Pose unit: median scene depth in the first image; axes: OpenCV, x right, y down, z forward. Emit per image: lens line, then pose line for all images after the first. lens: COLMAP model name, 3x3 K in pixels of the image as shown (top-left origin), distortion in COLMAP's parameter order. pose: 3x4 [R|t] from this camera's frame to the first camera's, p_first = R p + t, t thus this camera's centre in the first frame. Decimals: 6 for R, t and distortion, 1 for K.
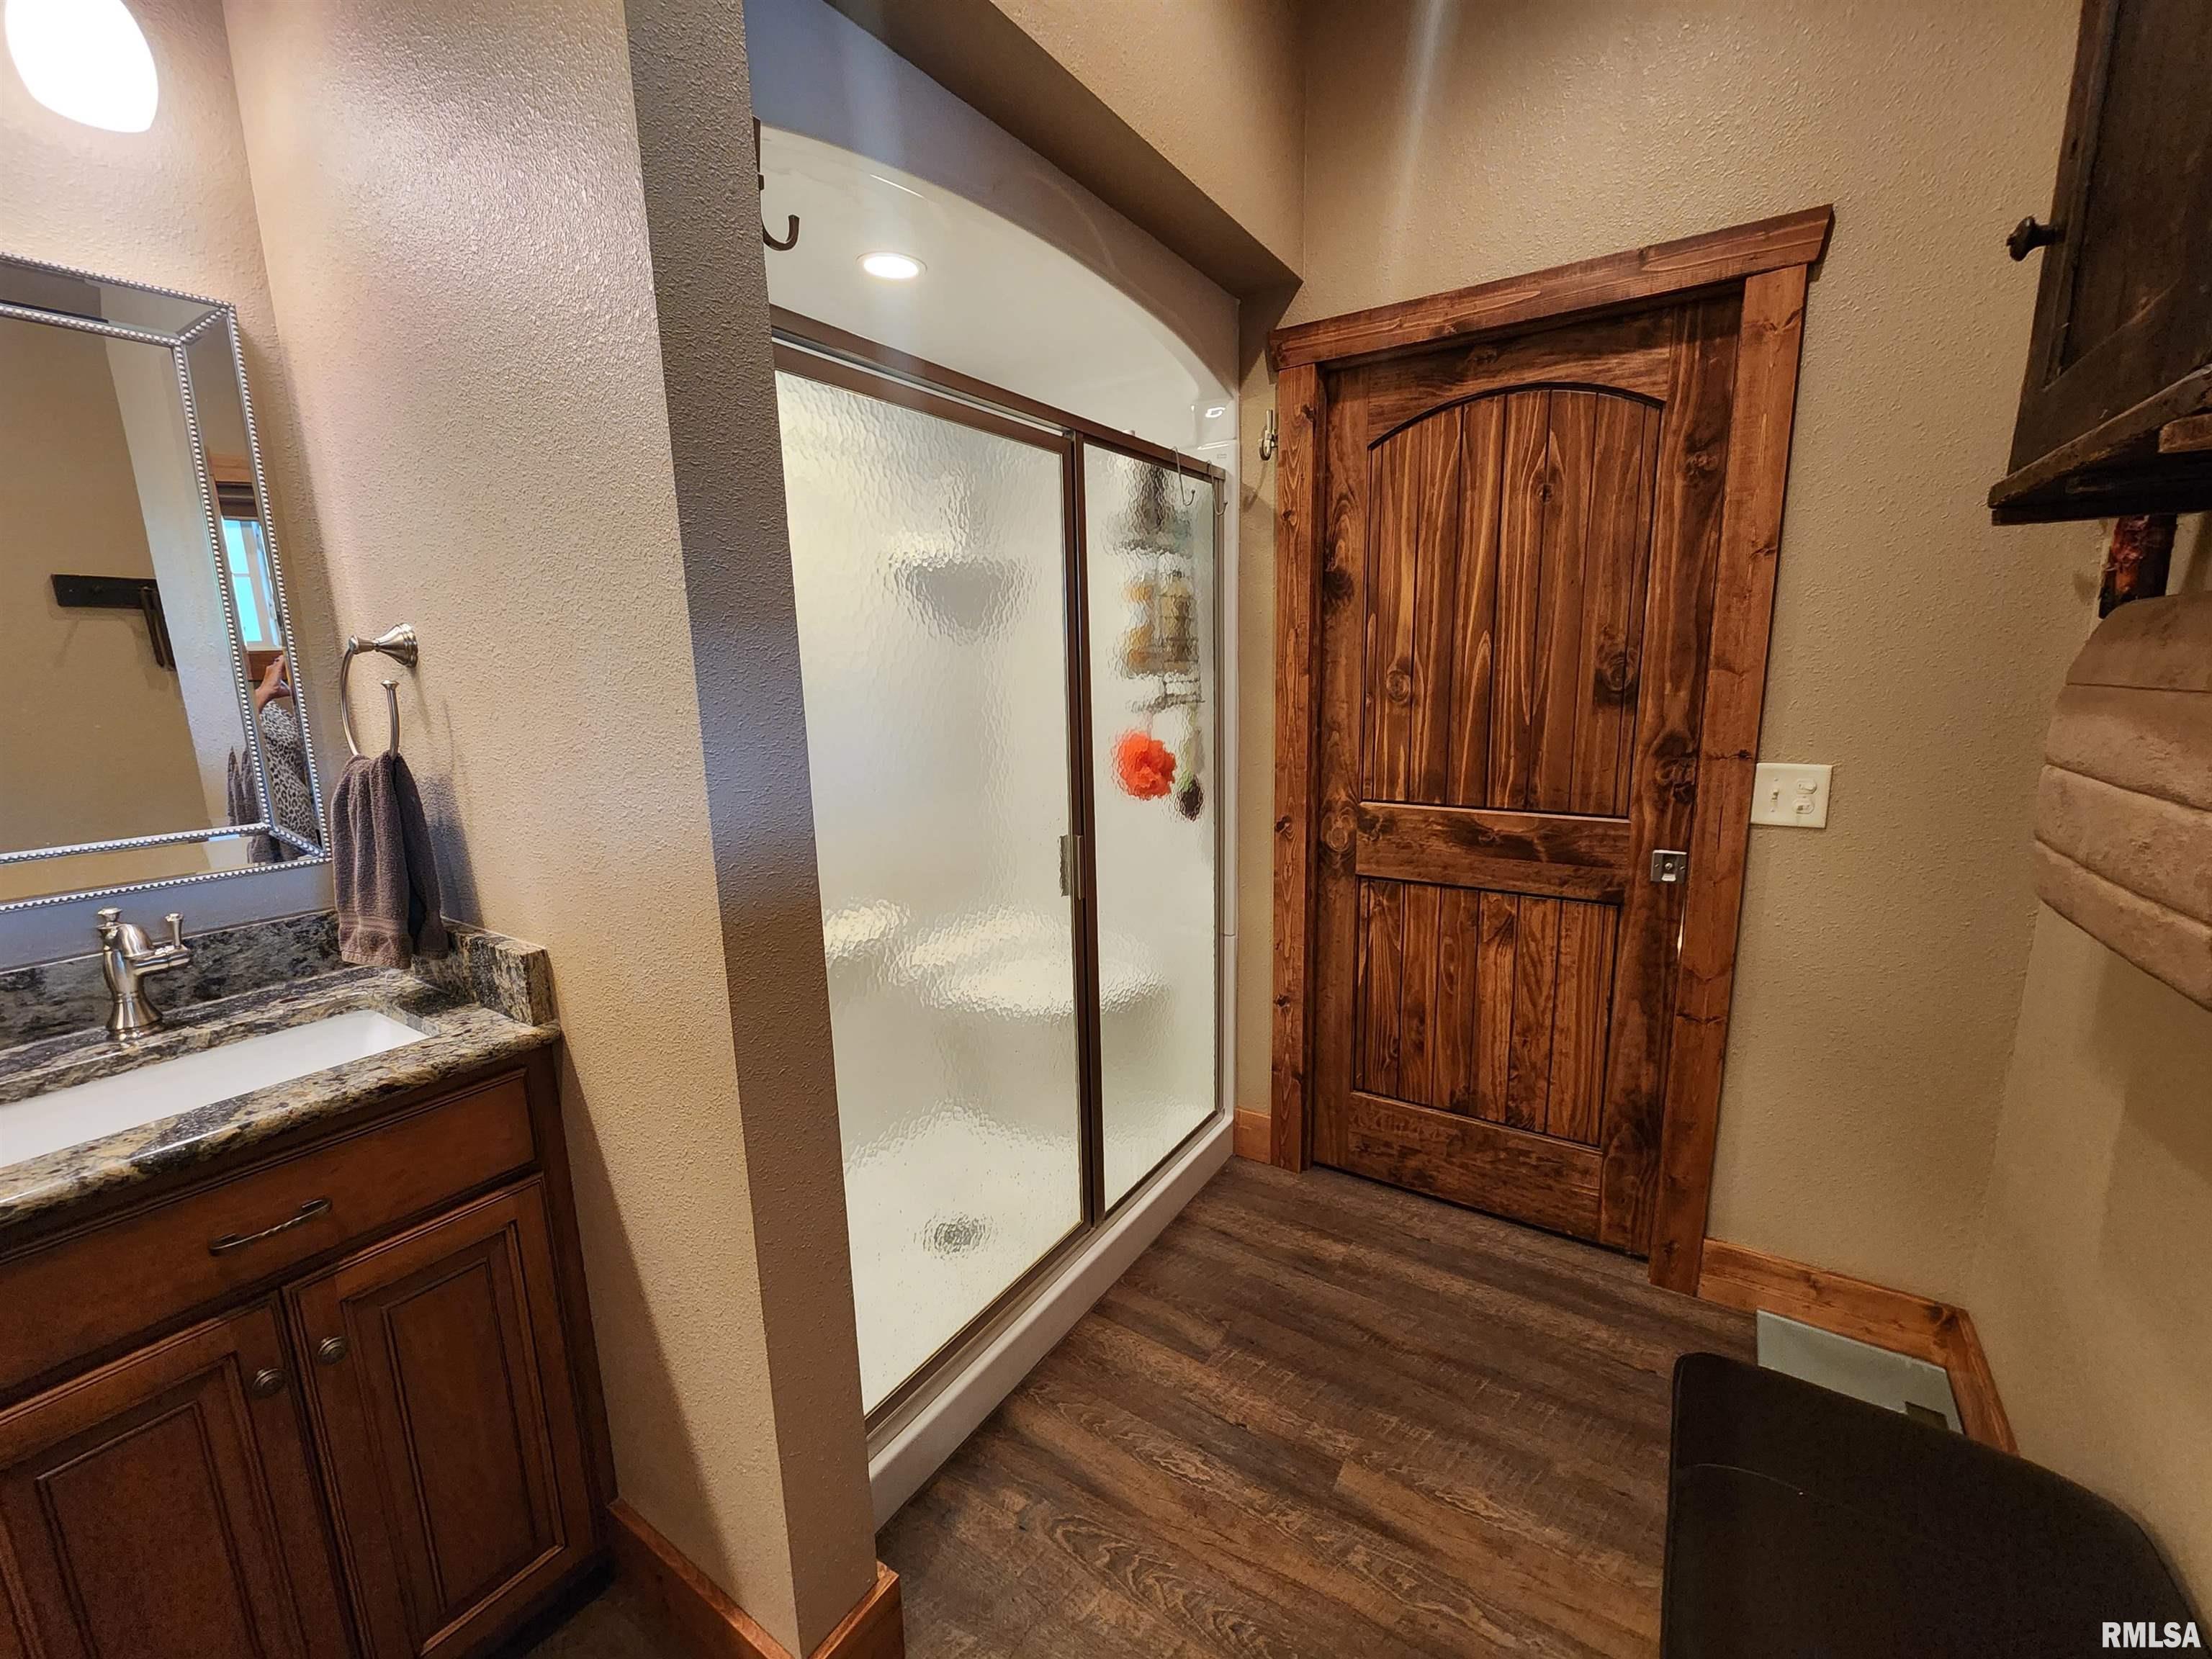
lens RADIAL K [[910.6, 0, 1110.1], [0, 910.6, 834.2], [0, 0, 1]] dist [0.000002, -0.000343]
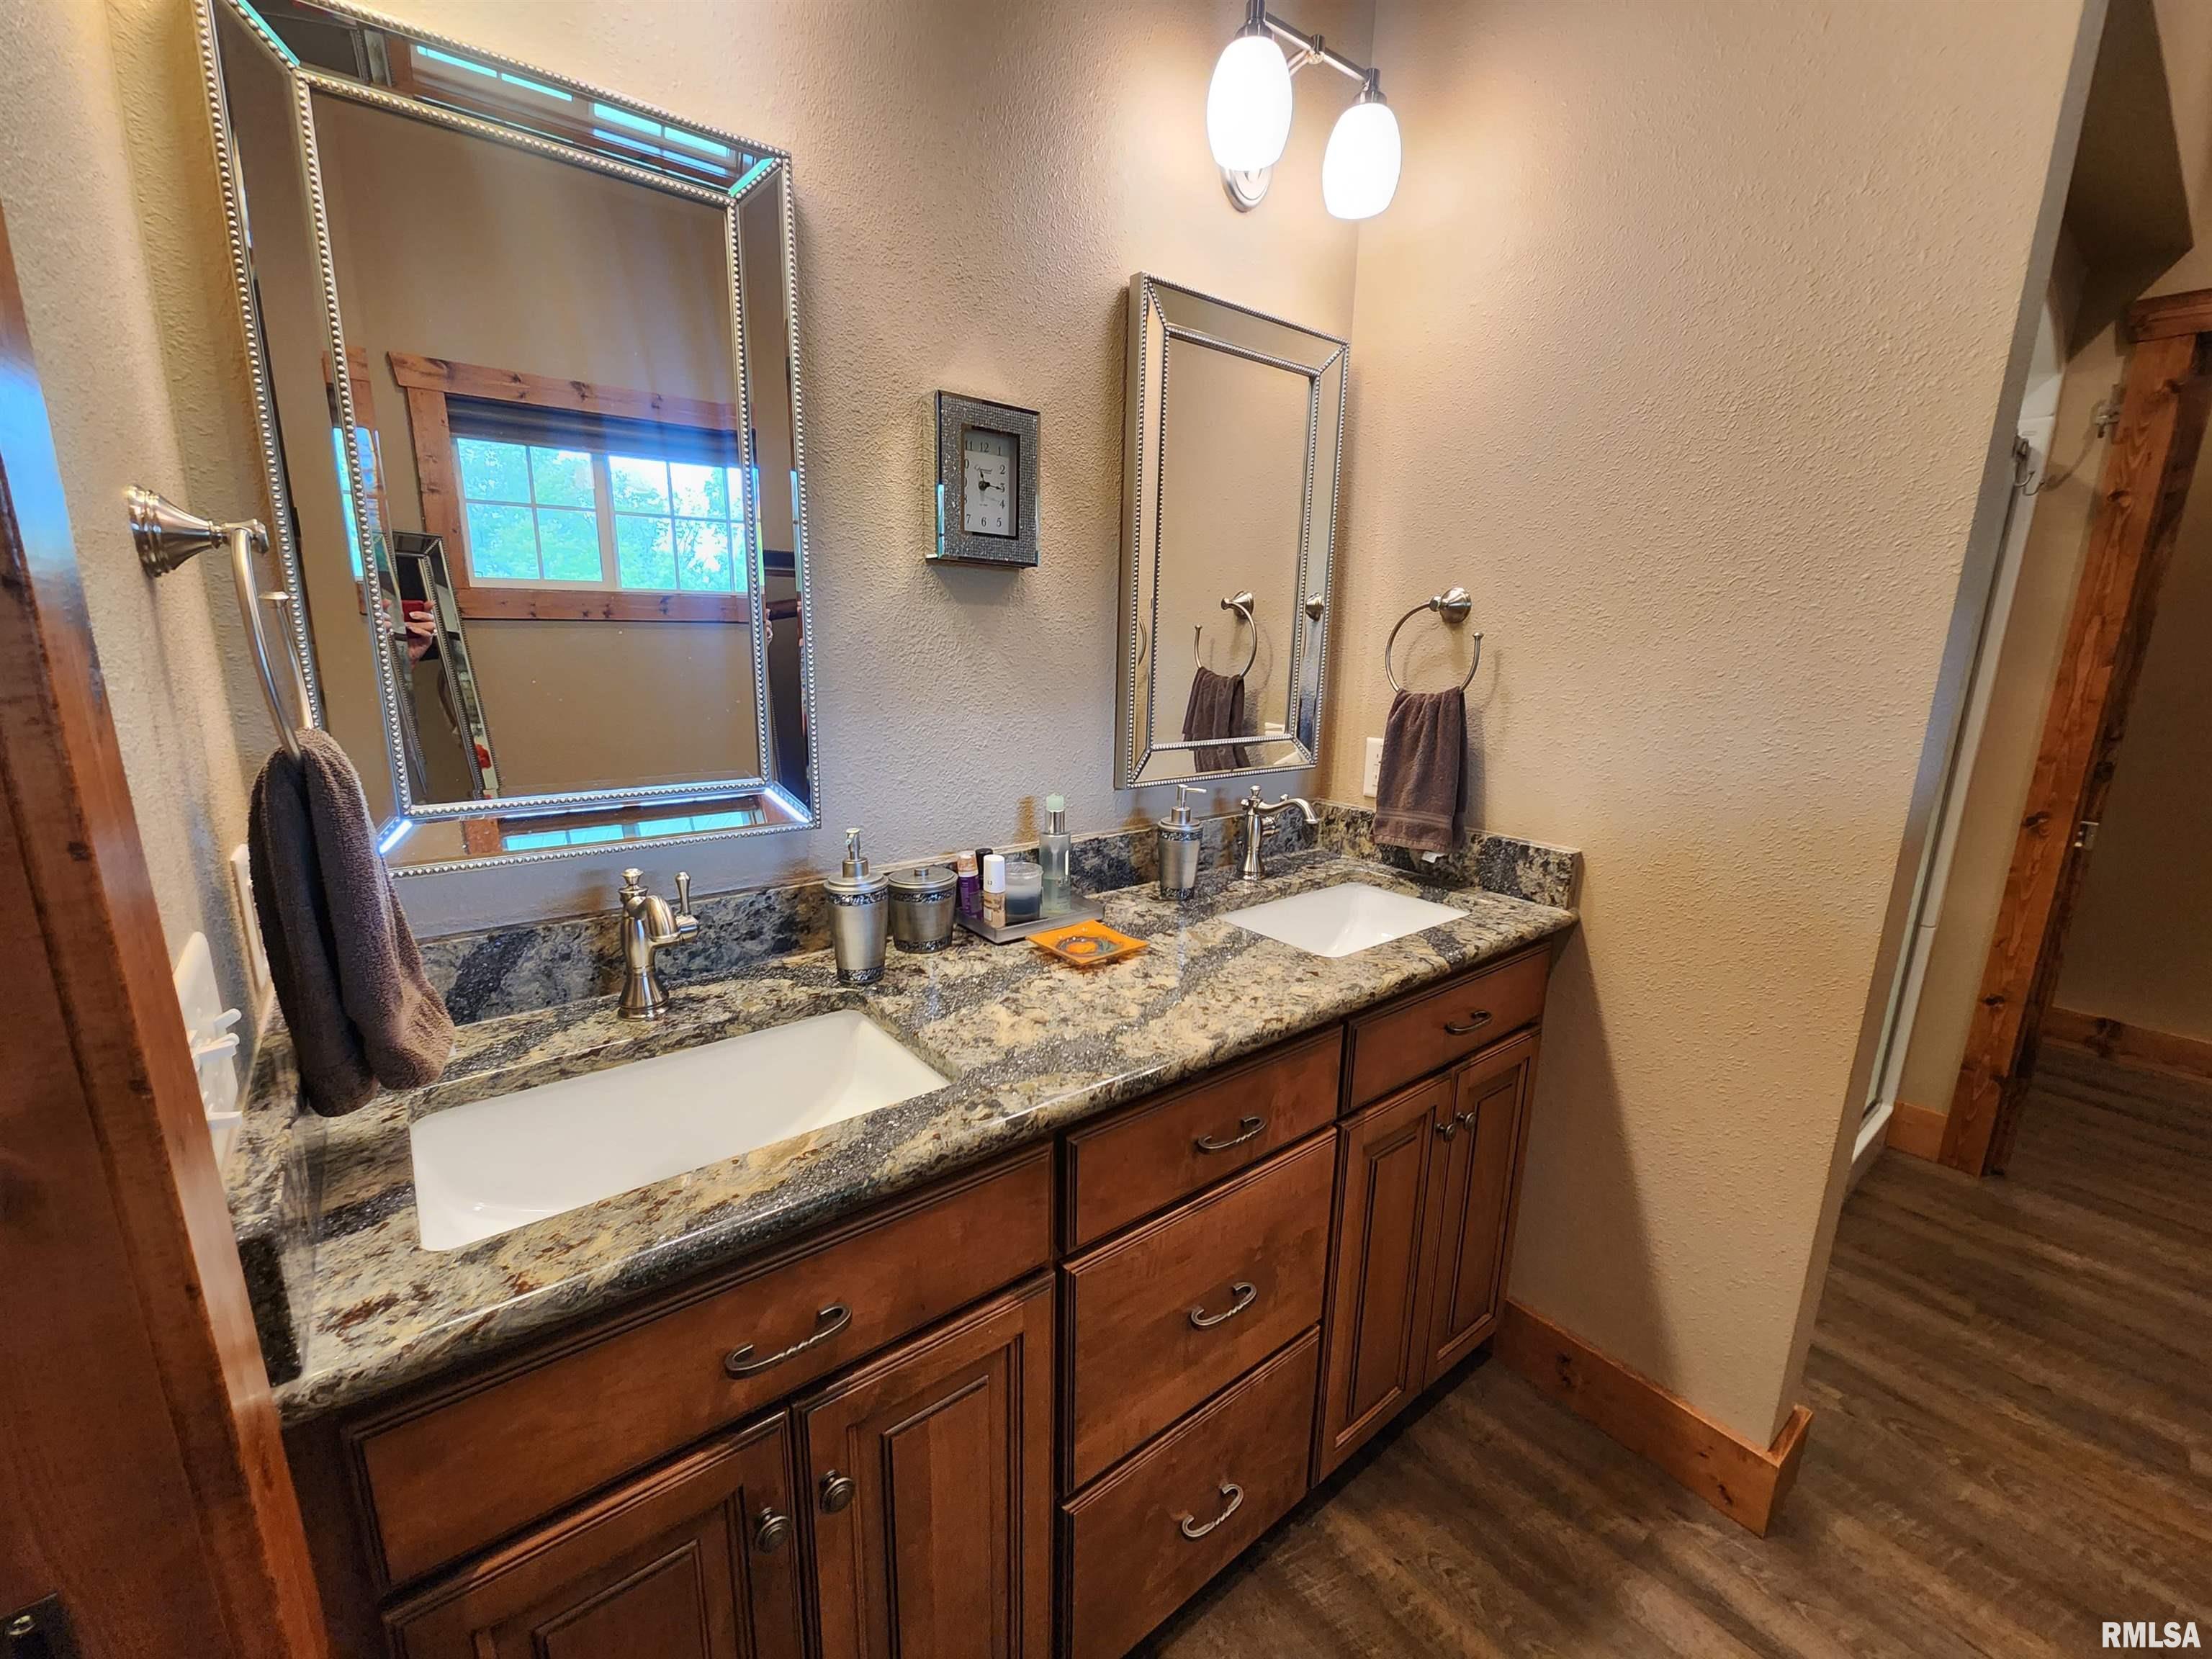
lens RADIAL K [[905.8, 0, 1108.2], [0, 905.8, 832.4], [0, 0, 1]] dist [0.002772, -0.002684]
pose [[0.947775, 0.111977, -0.298636, -0.553203], [-0.101131, 0.993535, 0.051578, 0.064293], [0.302480, -0.018683, 0.952972, -0.257385]]
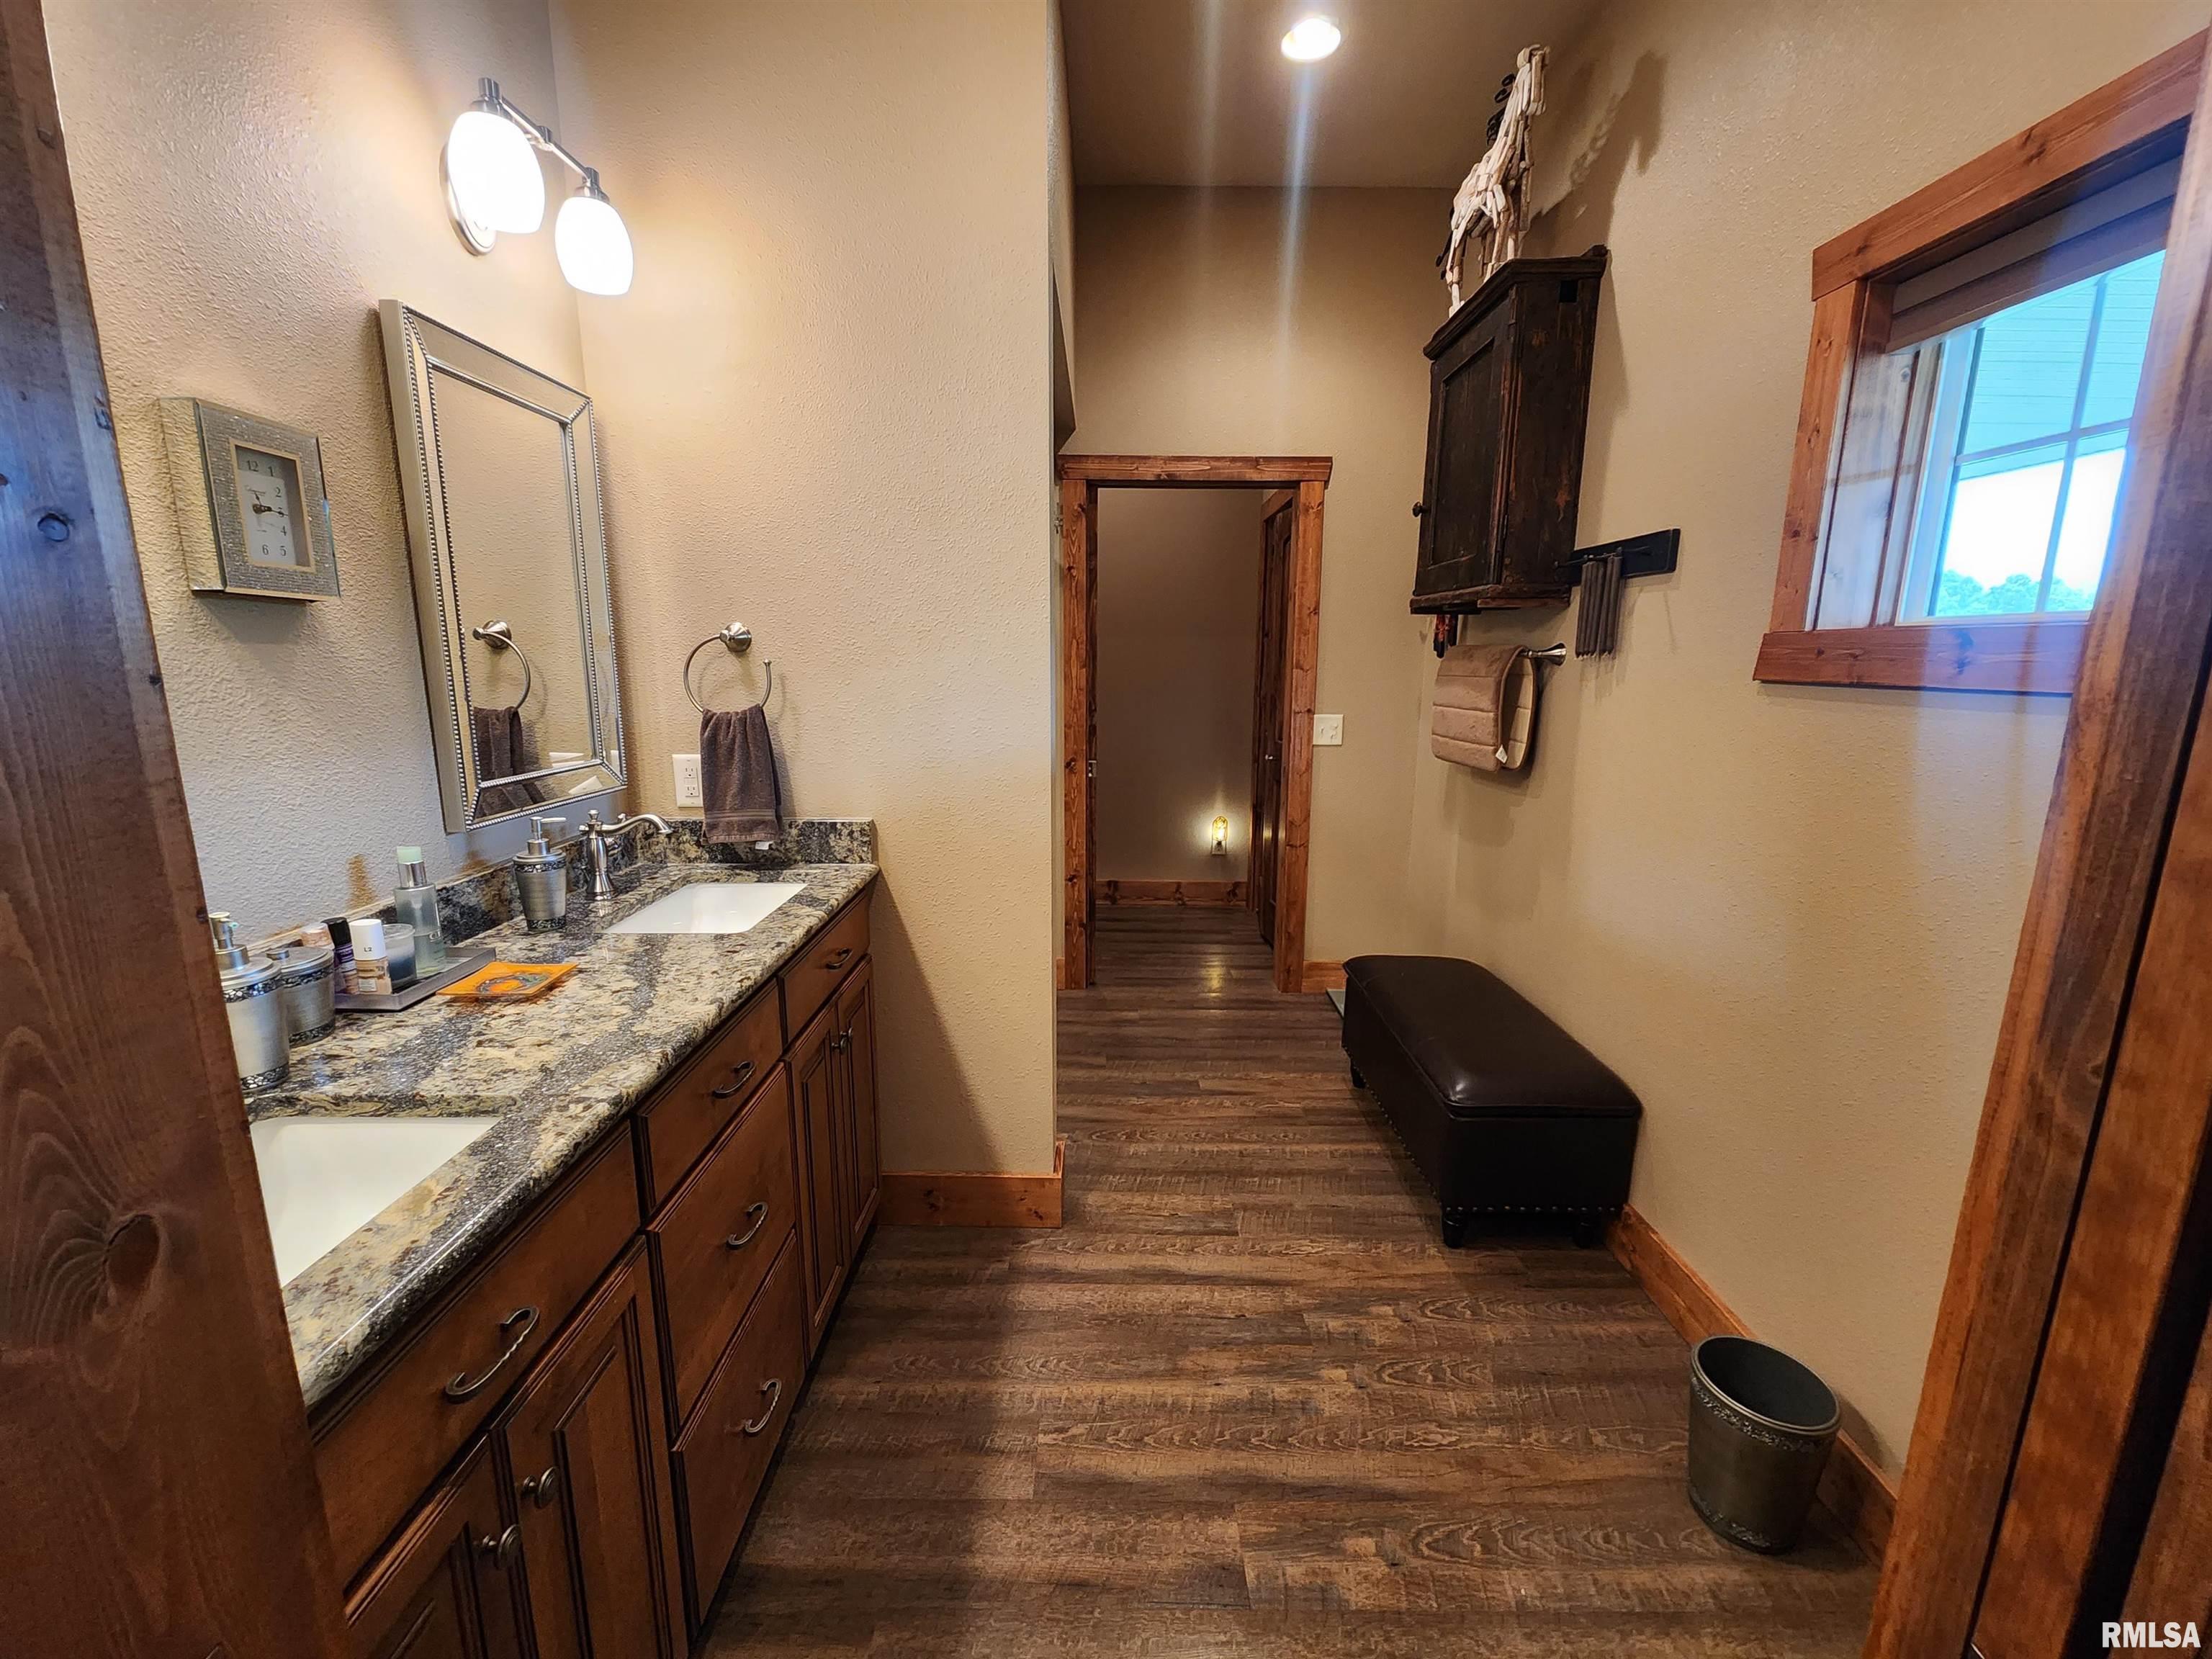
lens RADIAL K [[905.8, 0, 1108.2], [0, 905.8, 832.4], [0, 0, 1]] dist [0.002772, -0.002684]
pose [[0.839035, -0.079351, 0.538260, -0.742670], [0.078568, 0.996609, 0.024450, 0.091576], [-0.538374, 0.021775, 0.842424, -0.431085]]
